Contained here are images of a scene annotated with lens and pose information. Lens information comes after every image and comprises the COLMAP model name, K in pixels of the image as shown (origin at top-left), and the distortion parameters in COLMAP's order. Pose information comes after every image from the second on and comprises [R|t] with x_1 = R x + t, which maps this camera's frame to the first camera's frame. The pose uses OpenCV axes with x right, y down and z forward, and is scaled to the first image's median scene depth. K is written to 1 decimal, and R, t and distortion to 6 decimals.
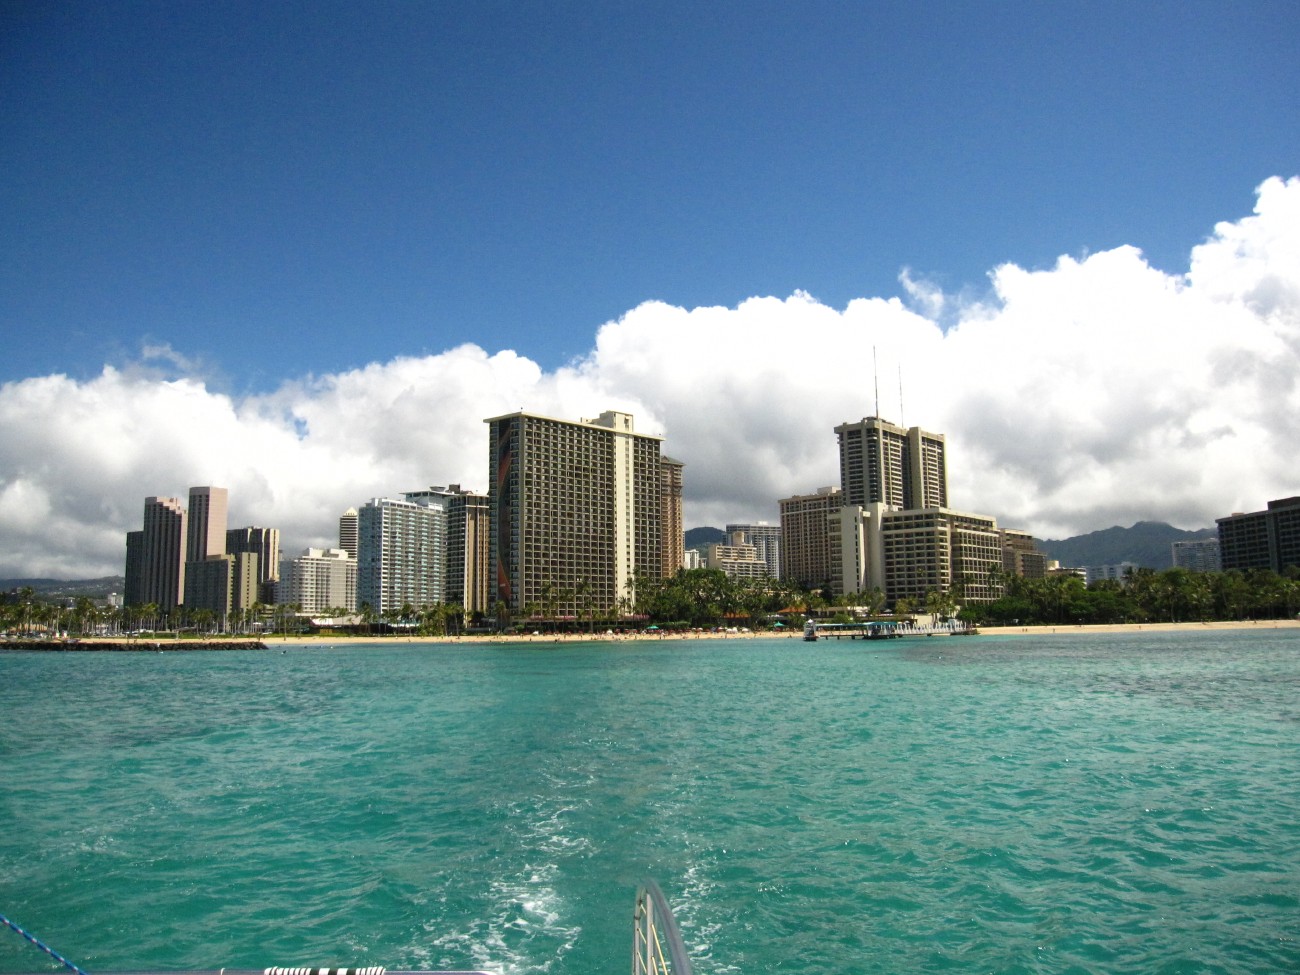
lens RADIAL K [[1073.7, 0, 650.0], [0, 1073.7, 487.5], [0, 0, 1]] dist [-0.067456, 0.004363]
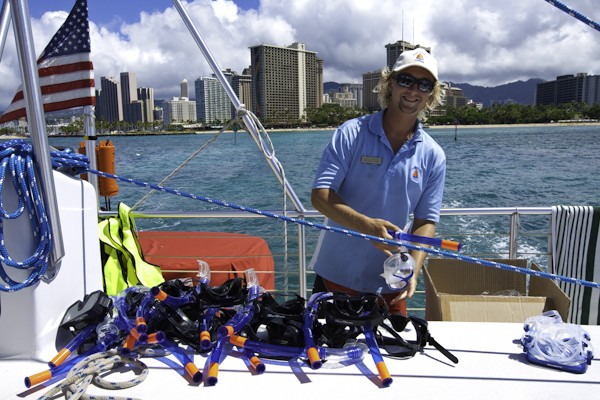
lens RADIAL K [[482.1, 0, 300.0], [0, 482.1, 200.0], [0, 0, 1]] dist [-0.071485, 0.002952]
pose [[0.999892, -0.008227, -0.012214, -0.013140], [0.011278, 0.961123, 0.275891, -0.018902], [0.009469, -0.275999, 0.961111, -0.158786]]
